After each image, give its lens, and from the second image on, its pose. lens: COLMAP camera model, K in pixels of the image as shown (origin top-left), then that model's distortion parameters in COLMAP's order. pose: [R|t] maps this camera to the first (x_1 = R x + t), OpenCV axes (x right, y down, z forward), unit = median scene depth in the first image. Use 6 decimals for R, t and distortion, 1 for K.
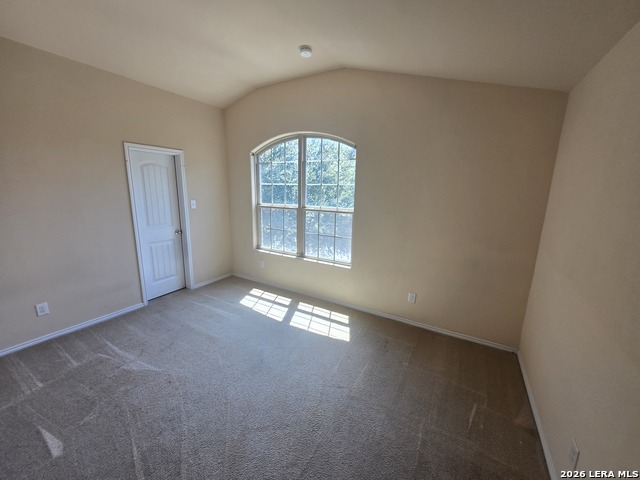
lens RADIAL K [[251.9, 0, 317.1], [0, 251.9, 241.1], [0, 0, 1]] dist [0.003254, -0.000229]
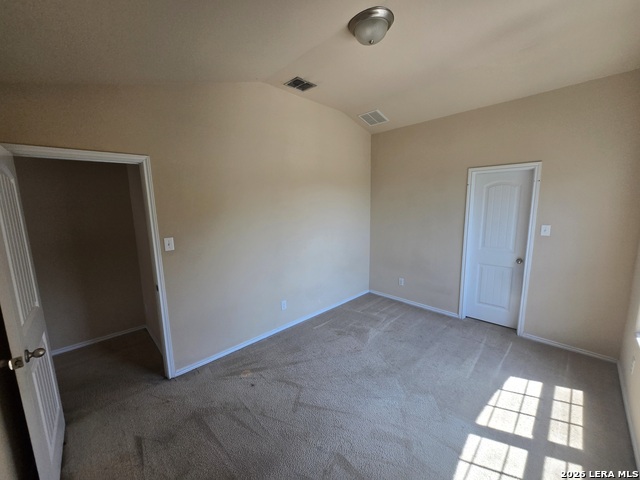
lens RADIAL K [[251.9, 0, 317.1], [0, 251.9, 241.1], [0, 0, 1]] dist [0.003254, -0.000229]
pose [[-0.259310, 0.133445, -0.956531, 0.446056], [-0.186195, 0.964921, 0.185092, -0.142278], [0.947676, 0.226098, -0.225367, 0.596949]]
